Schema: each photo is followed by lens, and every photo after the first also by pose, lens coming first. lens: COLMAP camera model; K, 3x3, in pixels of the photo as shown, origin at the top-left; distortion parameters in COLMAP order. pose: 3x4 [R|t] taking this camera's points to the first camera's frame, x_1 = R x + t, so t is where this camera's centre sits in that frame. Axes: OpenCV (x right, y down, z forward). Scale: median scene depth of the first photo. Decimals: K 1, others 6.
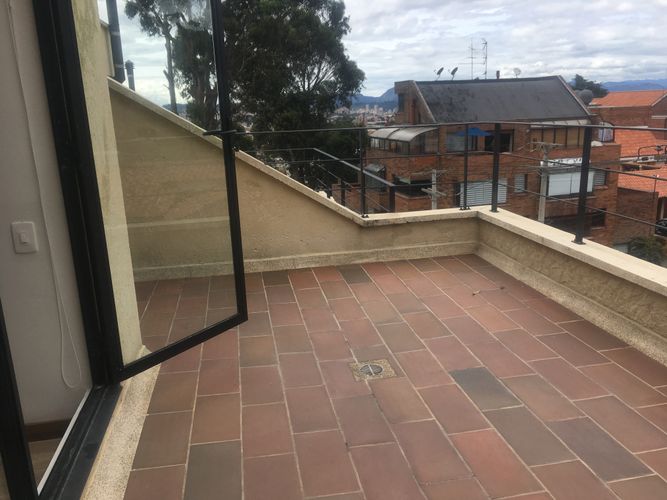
lens RADIAL K [[563.7, 0, 333.5], [0, 563.7, 250.0], [0, 0, 1]] dist [0.054770, -0.077226]
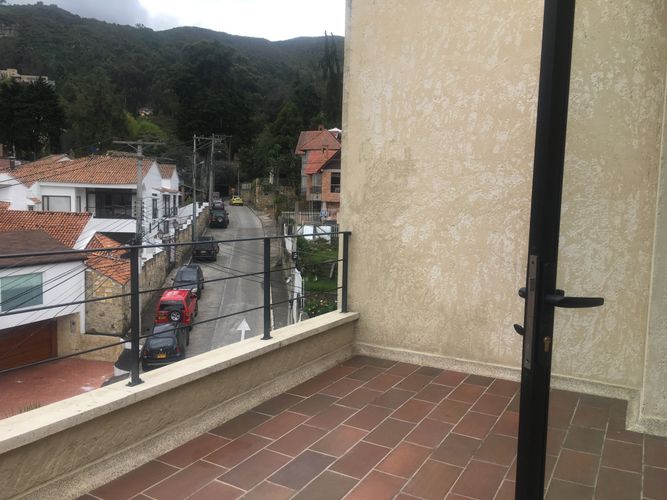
lens RADIAL K [[563.7, 0, 333.5], [0, 563.7, 250.0], [0, 0, 1]] dist [0.054770, -0.077226]
pose [[-0.776238, -0.047881, 0.628620, -0.326596], [0.152304, 0.953335, 0.260684, -0.397344], [-0.611767, 0.298094, -0.732722, 1.473638]]
